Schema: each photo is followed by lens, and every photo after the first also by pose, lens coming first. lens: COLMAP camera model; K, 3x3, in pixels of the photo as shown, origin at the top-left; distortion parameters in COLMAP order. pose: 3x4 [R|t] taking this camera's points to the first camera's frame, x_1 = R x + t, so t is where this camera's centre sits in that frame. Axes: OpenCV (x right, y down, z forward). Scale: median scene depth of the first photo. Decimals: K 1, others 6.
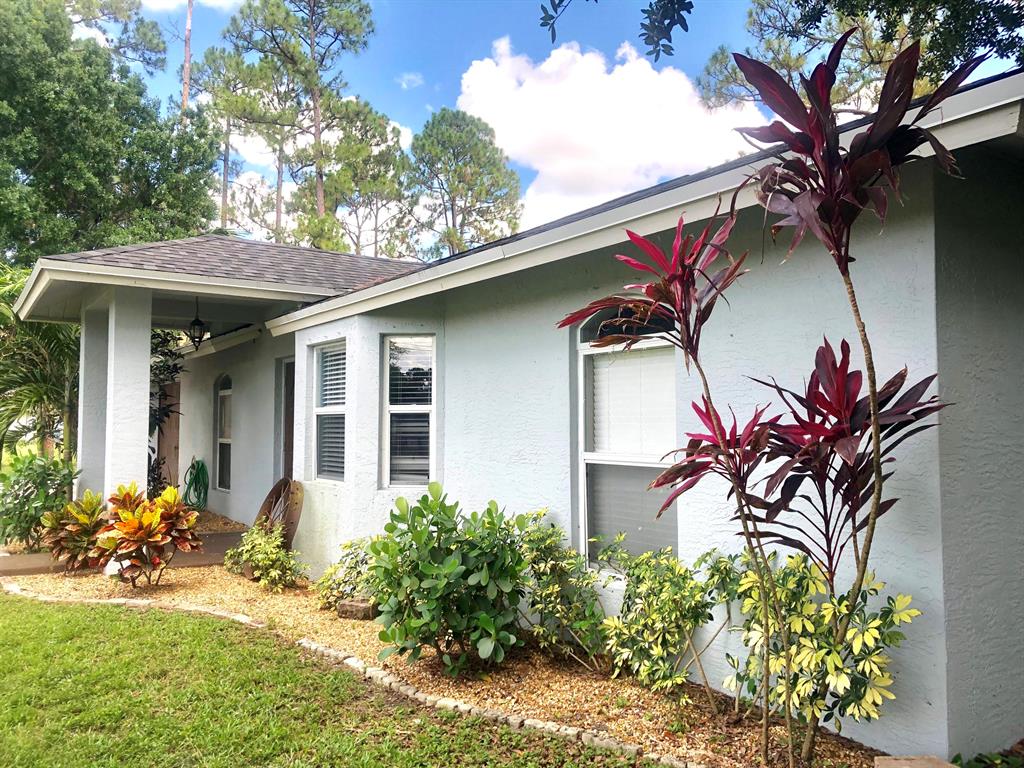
lens RADIAL K [[836.3, 0, 512.6], [0, 836.3, 379.4], [0, 0, 1]] dist [0.024680, -0.003894]
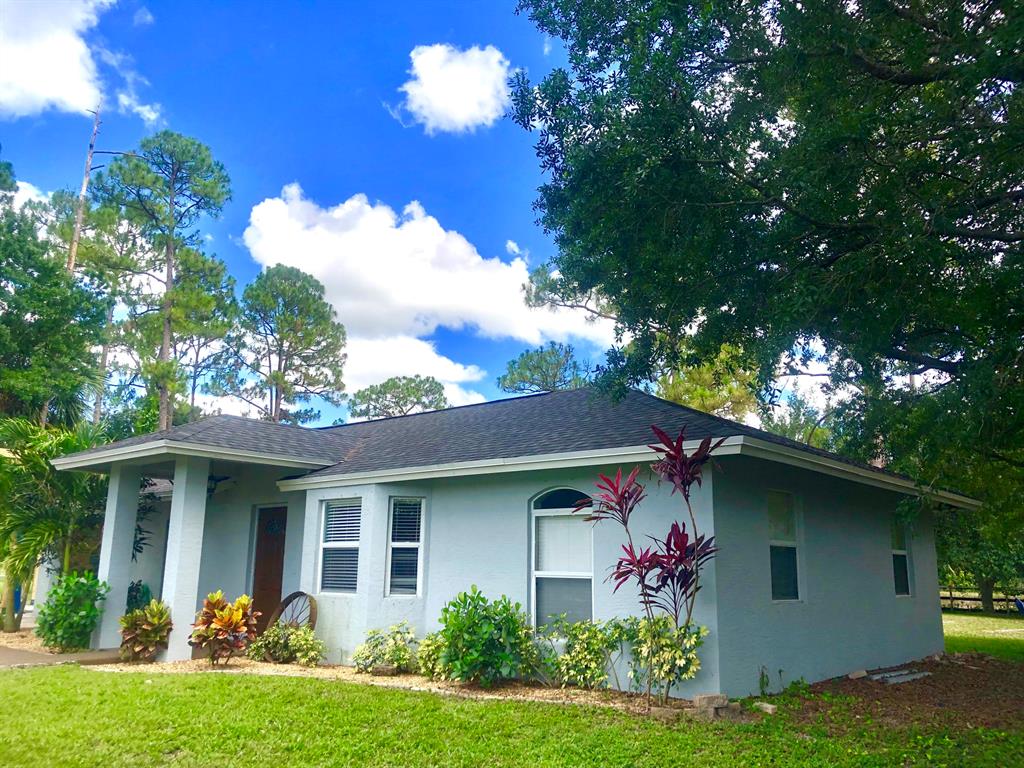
lens RADIAL K [[836.3, 0, 510.8], [0, 836.3, 381.4], [0, 0, 1]] dist [0.024680, -0.003894]
pose [[0.965322, 0.067425, 0.252205, -0.450622], [-0.026480, 0.986378, -0.162350, -0.023484], [-0.259716, 0.150041, 0.953958, -0.786338]]
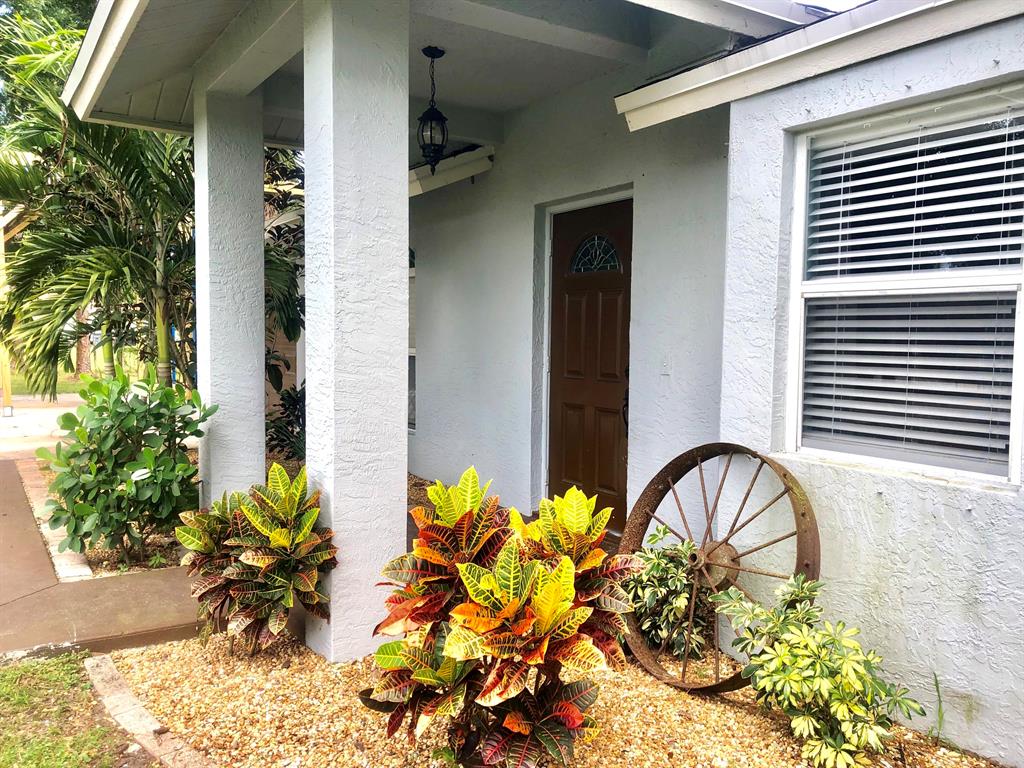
lens RADIAL K [[836.3, 0, 515.7], [0, 836.3, 391.2], [0, 0, 1]] dist [0.024680, -0.003894]
pose [[0.999770, 0.013091, -0.017003, -0.545846], [-0.010902, 0.992344, 0.123021, 0.056100], [0.018483, -0.122807, 0.992258, 0.842188]]
